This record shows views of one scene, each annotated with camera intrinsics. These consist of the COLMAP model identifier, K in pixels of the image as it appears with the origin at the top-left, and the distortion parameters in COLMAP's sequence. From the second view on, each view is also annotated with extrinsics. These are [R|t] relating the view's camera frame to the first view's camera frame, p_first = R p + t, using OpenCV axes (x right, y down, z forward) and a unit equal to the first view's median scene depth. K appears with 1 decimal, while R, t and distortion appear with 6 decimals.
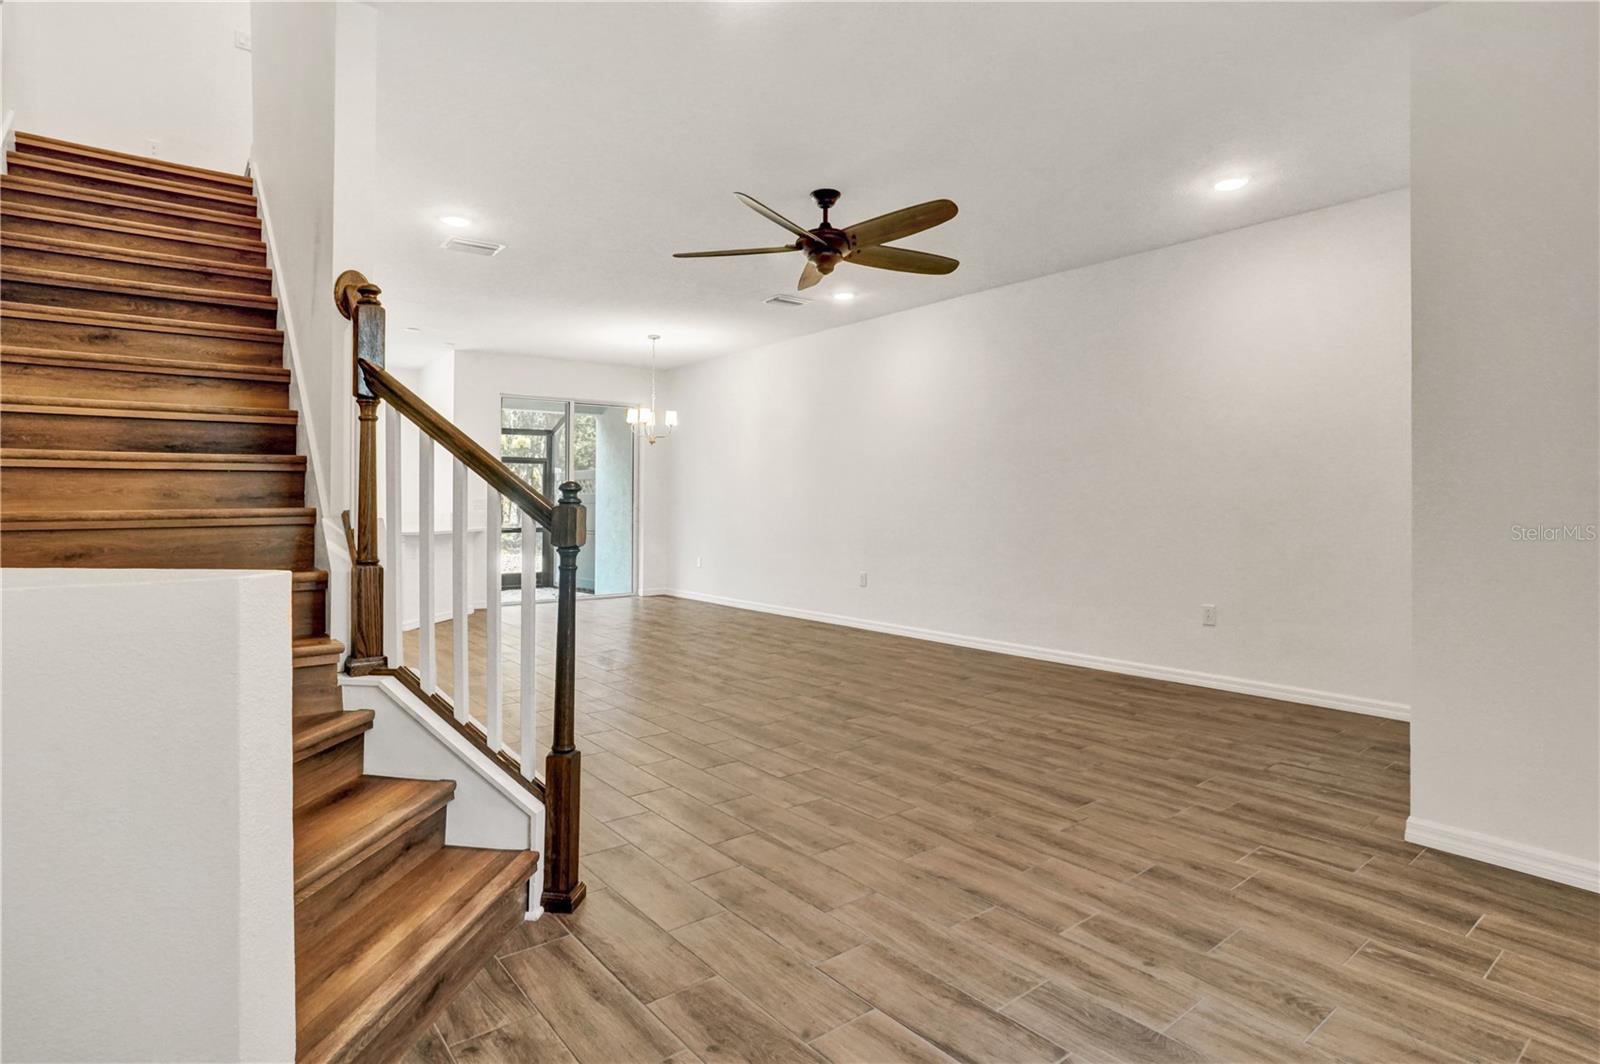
lens RADIAL K [[849.0, 0, 810.6], [0, 849.0, 517.5], [0, 0, 1]] dist [-0.023254, 0.007409]
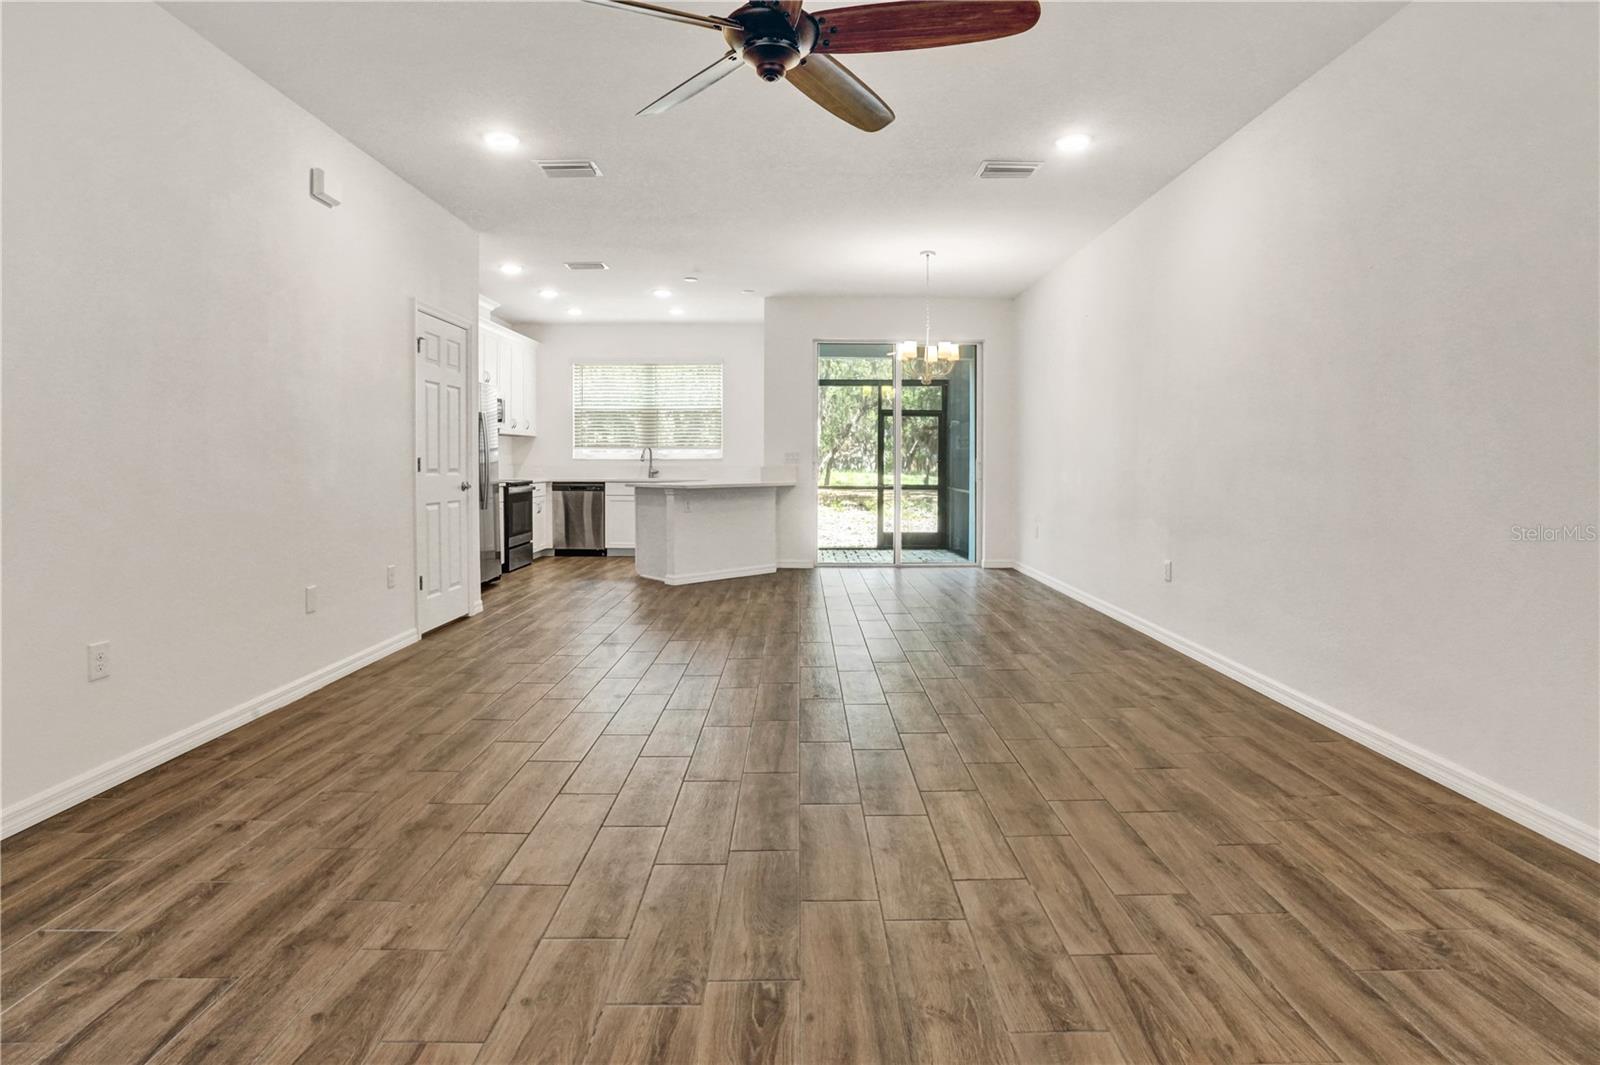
lens RADIAL K [[849.0, 0, 776.3], [0, 849.0, 468.3], [0, 0, 1]] dist [-0.023254, 0.007409]
pose [[0.772008, 0.004008, -0.635600, 0.446449], [-0.010017, 0.999933, -0.005862, 0.001833], [0.635533, 0.010892, 0.771997, 0.559791]]
